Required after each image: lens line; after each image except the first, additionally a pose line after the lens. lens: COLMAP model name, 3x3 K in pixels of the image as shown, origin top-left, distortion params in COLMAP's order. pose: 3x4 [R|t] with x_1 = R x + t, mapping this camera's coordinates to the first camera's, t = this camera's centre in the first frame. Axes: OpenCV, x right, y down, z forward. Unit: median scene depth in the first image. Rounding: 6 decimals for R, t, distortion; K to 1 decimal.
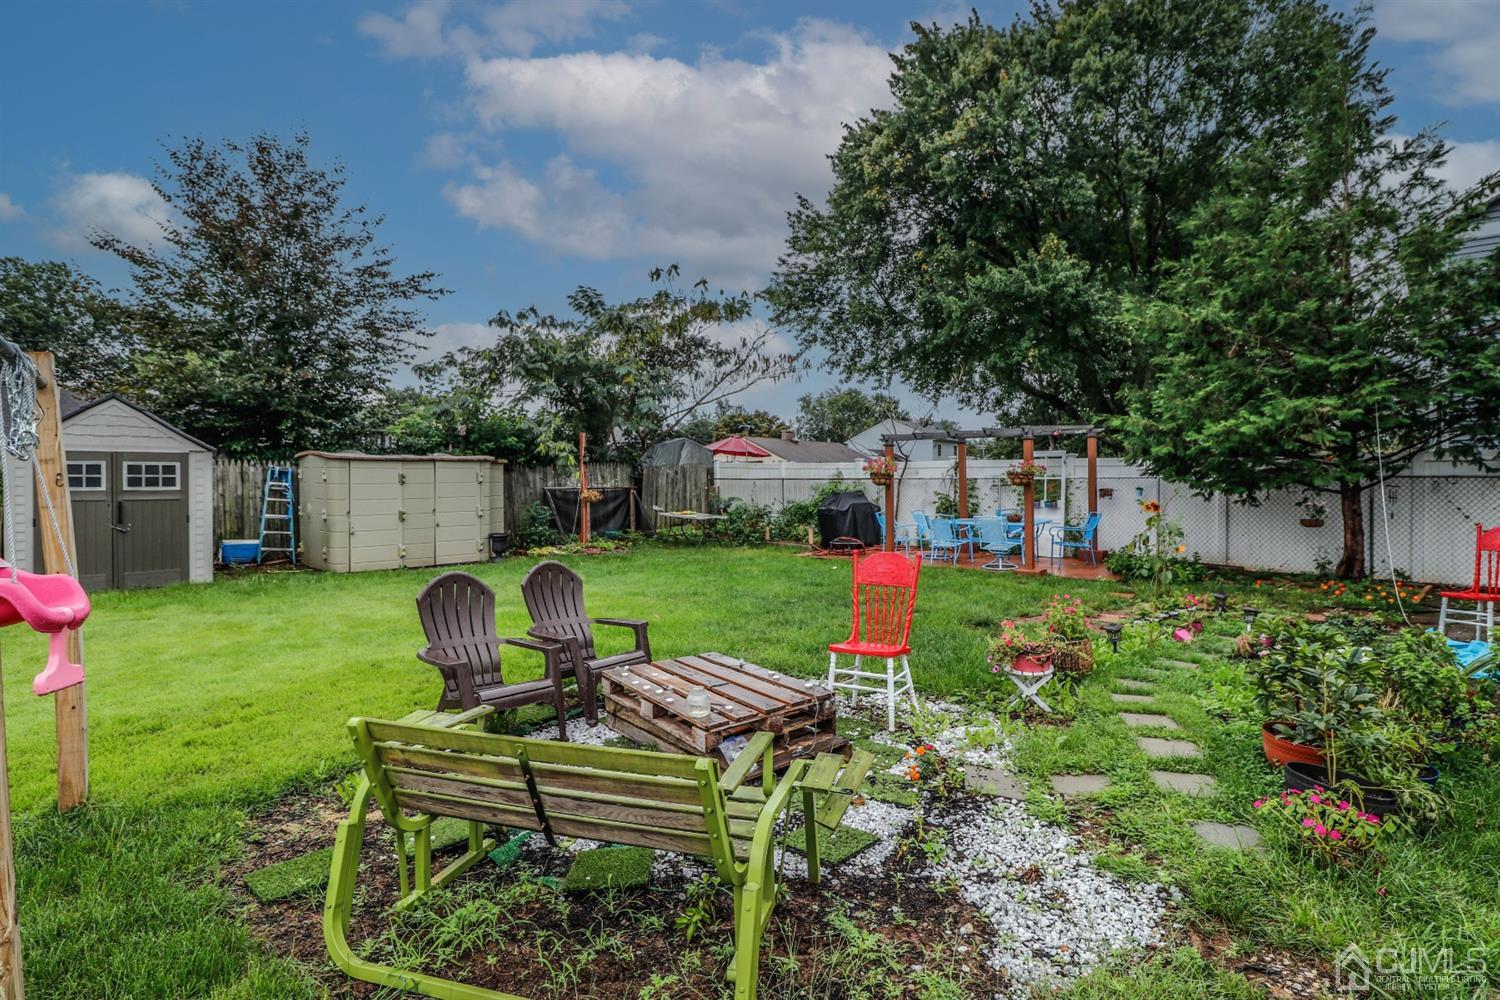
lens RADIAL K [[739.0, 0, 745.3], [0, 739.0, 487.5], [0, 0, 1]] dist [-0.004334, -0.009149]
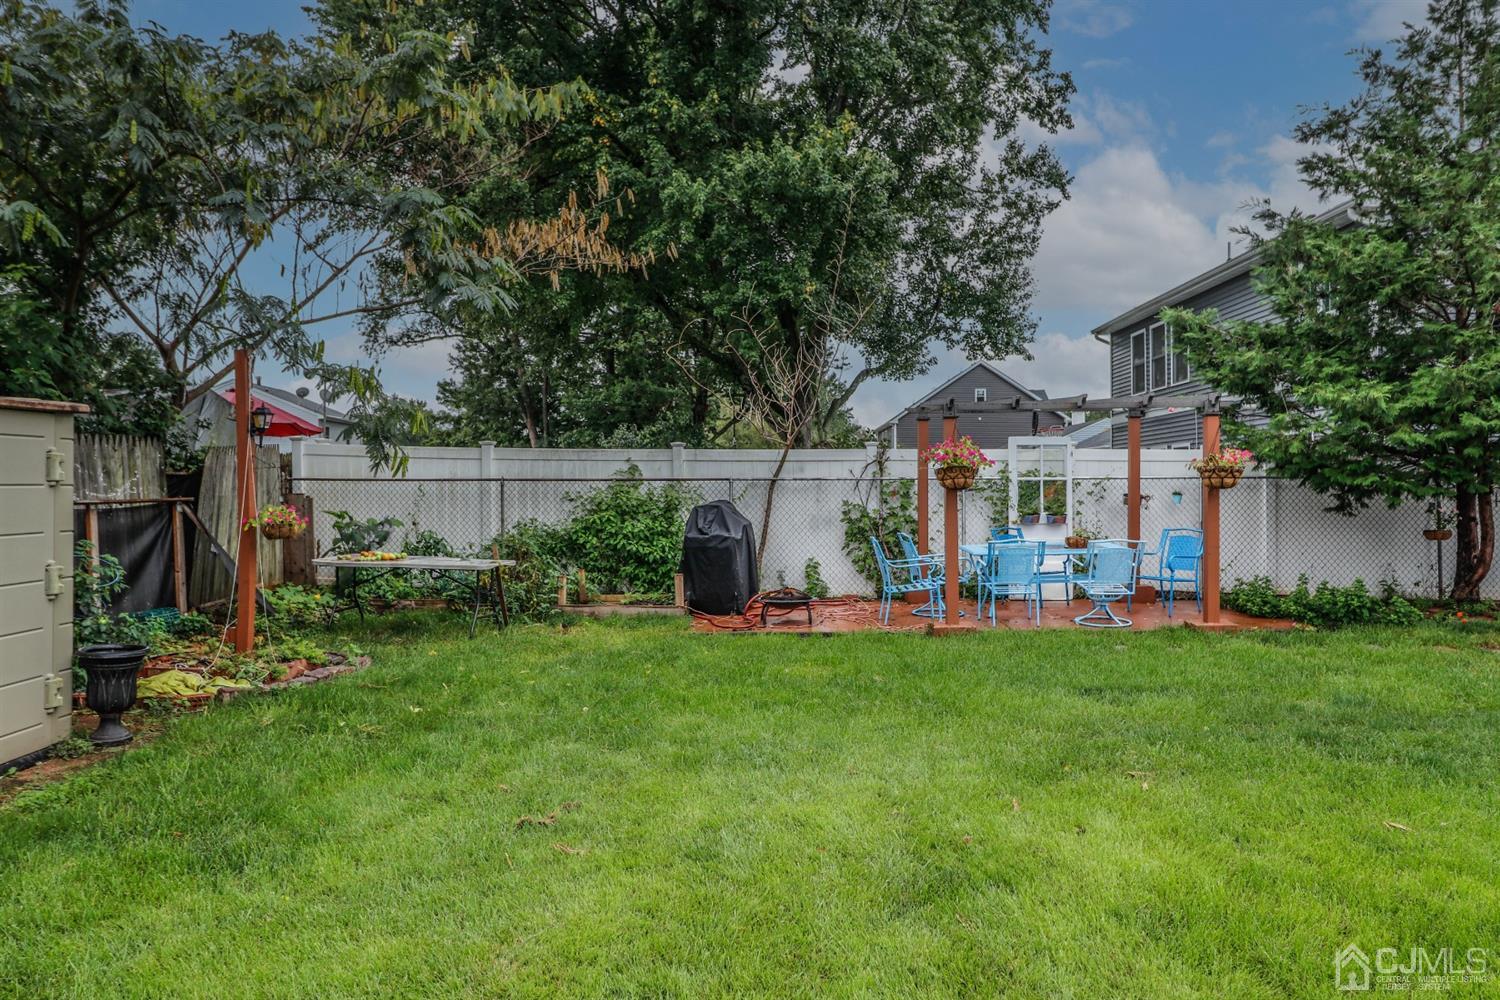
lens RADIAL K [[1089.3, 0, 749.1], [0, 1089.3, 491.5], [0, 0, 1]] dist [0.011107, -0.008024]
pose [[0.735931, -0.003995, 0.677044, -0.415188], [0.008411, 0.999959, -0.003243, 0.000105], [-0.677004, 0.008082, 0.735935, 0.441278]]
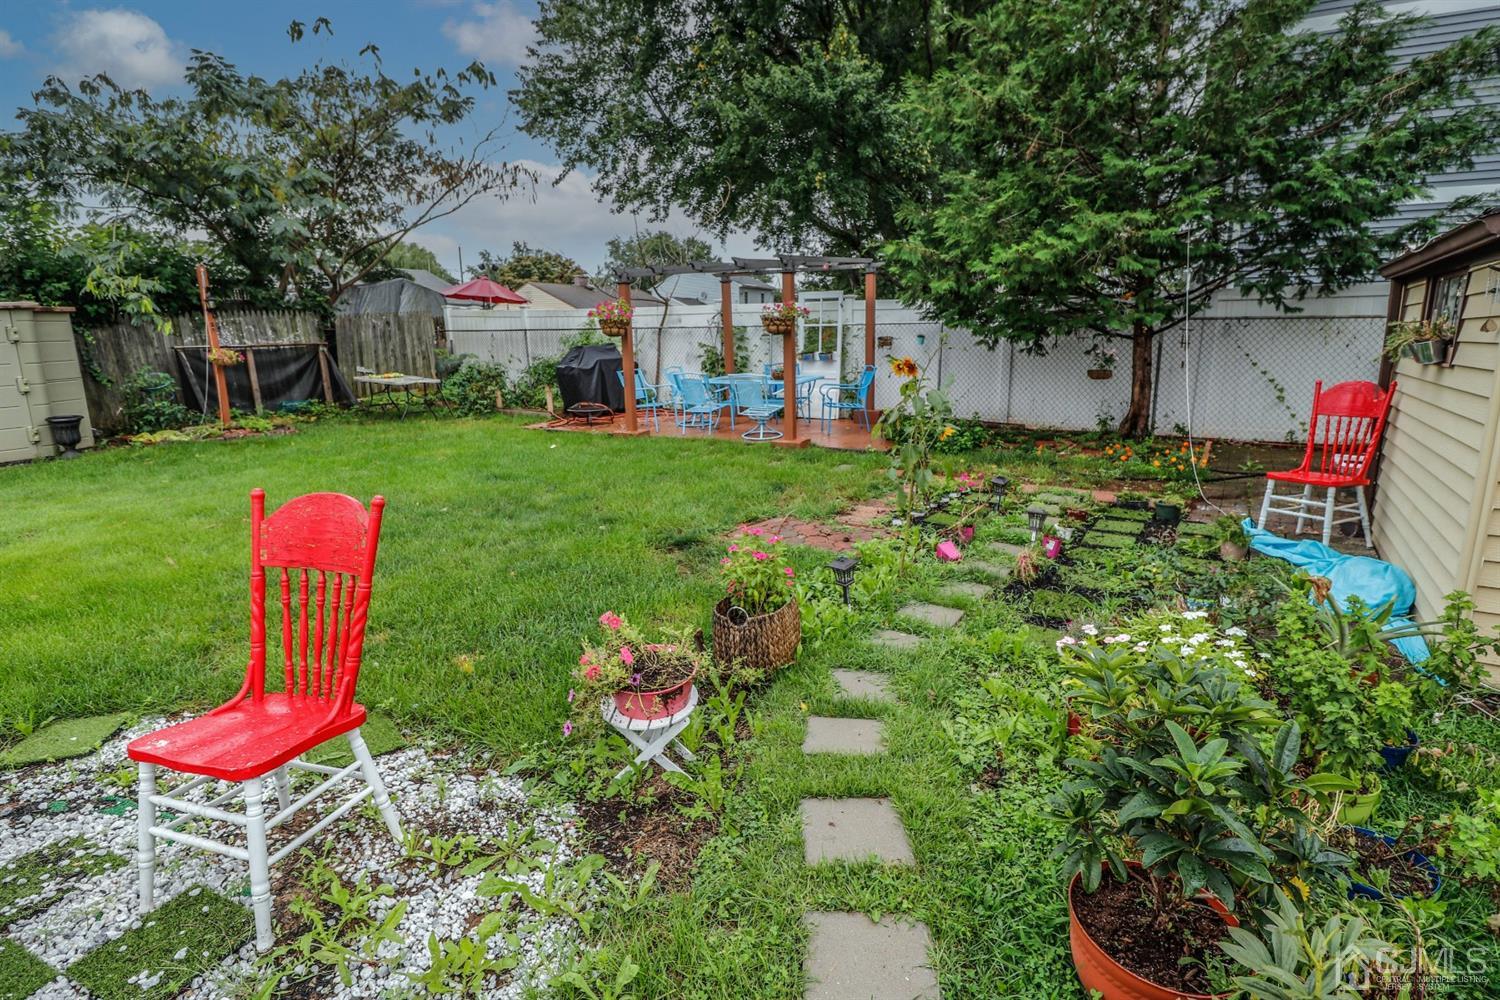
lens RADIAL K [[739.0, 0, 747.0], [0, 739.0, 490.8], [0, 0, 1]] dist [-0.004334, -0.009149]
pose [[0.970304, -0.062172, 0.233762, 0.110708], [0.013856, 0.979104, 0.202888, 0.000425], [-0.241491, -0.193624, 0.950890, 0.174172]]
